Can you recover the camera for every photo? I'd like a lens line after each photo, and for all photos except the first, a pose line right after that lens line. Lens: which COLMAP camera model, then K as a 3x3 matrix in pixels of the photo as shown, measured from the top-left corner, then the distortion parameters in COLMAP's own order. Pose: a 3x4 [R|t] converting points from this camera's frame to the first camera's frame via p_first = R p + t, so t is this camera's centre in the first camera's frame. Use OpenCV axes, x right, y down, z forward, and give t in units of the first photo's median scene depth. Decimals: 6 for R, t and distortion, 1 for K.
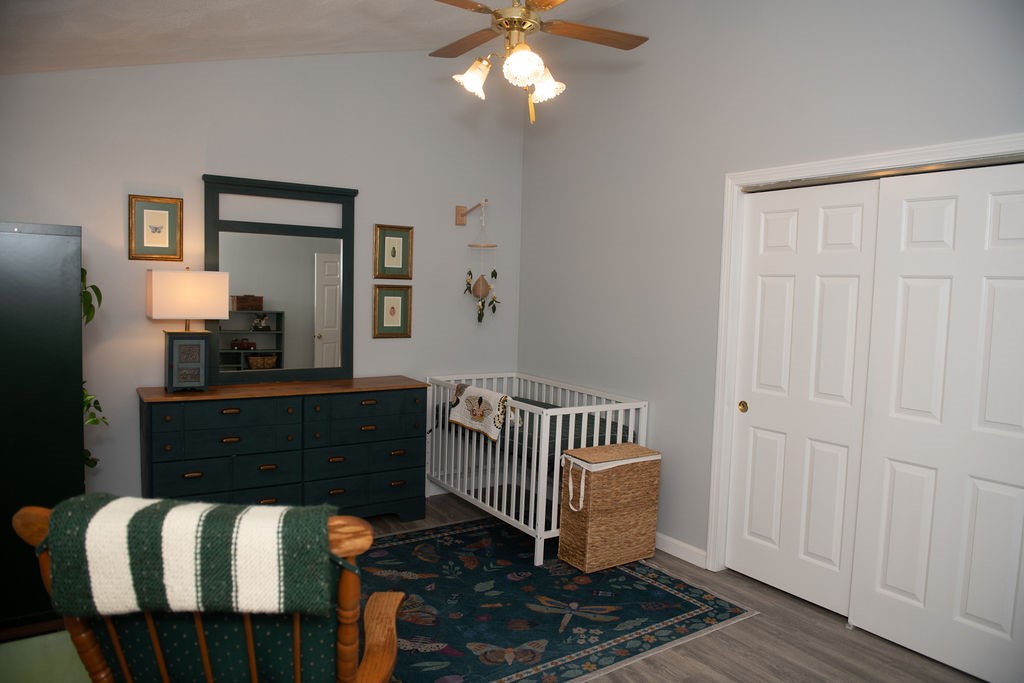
lens RADIAL K [[696.7, 0, 512.2], [0, 696.7, 341.9], [0, 0, 1]] dist [-0.052703, 0.001452]
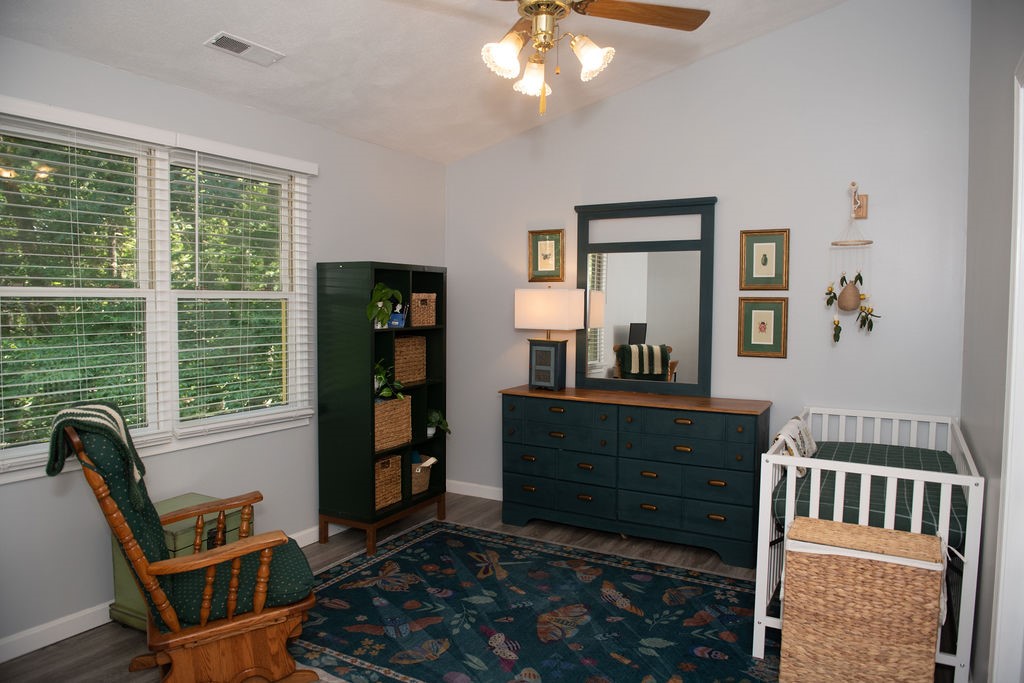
lens RADIAL K [[696.7, 0, 512.3], [0, 696.7, 341.5], [0, 0, 1]] dist [-0.052703, 0.001452]
pose [[0.441505, 0.024997, -0.896911, 0.542589], [-0.059417, 0.998232, -0.001427, -0.006369], [0.895289, 0.053922, 0.442210, 0.378296]]
